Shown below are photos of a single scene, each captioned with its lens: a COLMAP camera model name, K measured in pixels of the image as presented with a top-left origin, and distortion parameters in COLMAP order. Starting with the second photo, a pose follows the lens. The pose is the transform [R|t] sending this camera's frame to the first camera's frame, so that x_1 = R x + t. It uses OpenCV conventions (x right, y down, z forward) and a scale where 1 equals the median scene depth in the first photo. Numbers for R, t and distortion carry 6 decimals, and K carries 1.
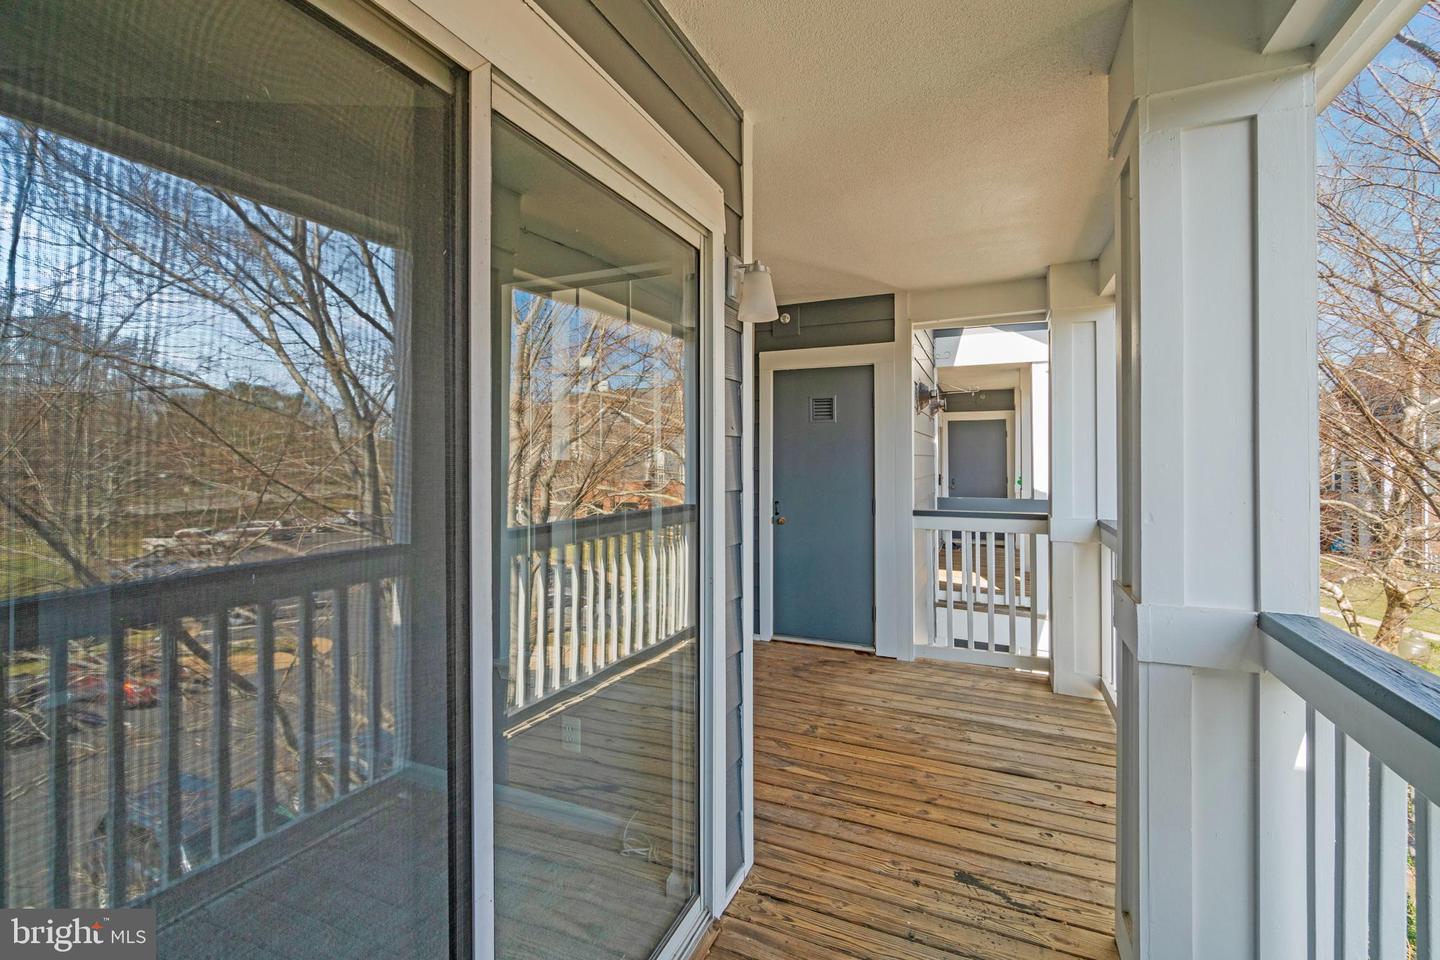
lens RADIAL K [[628.8, 0, 718.1], [0, 628.8, 457.3], [0, 0, 1]] dist [-0.000720, 0.000055]
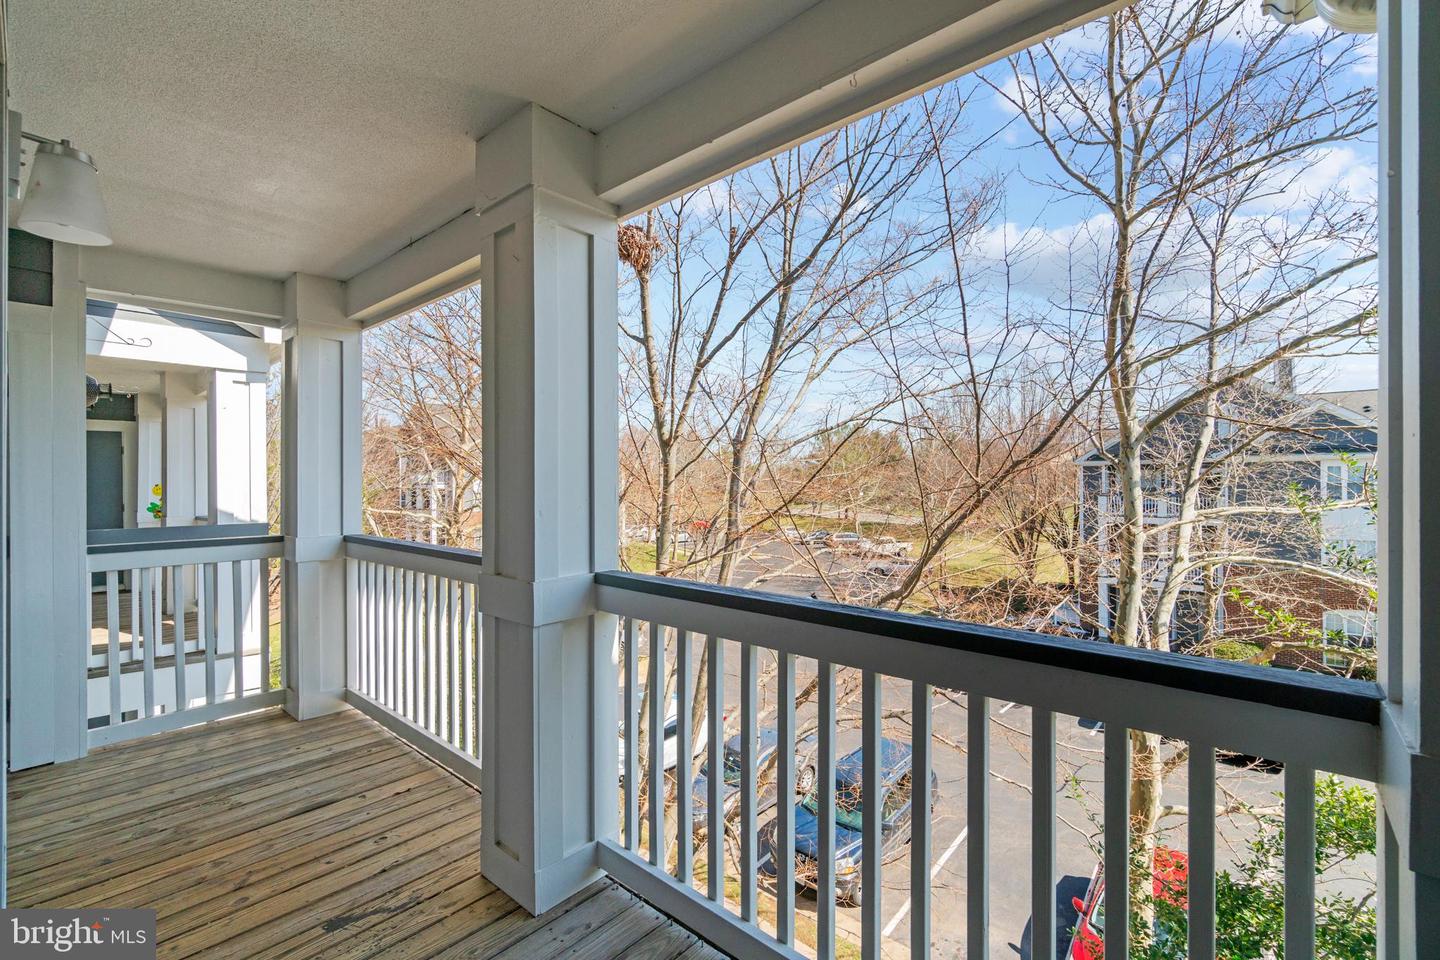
lens RADIAL K [[618.2, 0, 721.7], [0, 618.2, 477.4], [0, 0, 1]] dist [-0.001310, -0.000207]
pose [[0.307139, 0.003758, 0.951657, -0.169205], [0.003915, 0.999979, -0.005212, 0.013139], [-0.951656, 0.005327, 0.307118, 0.104462]]
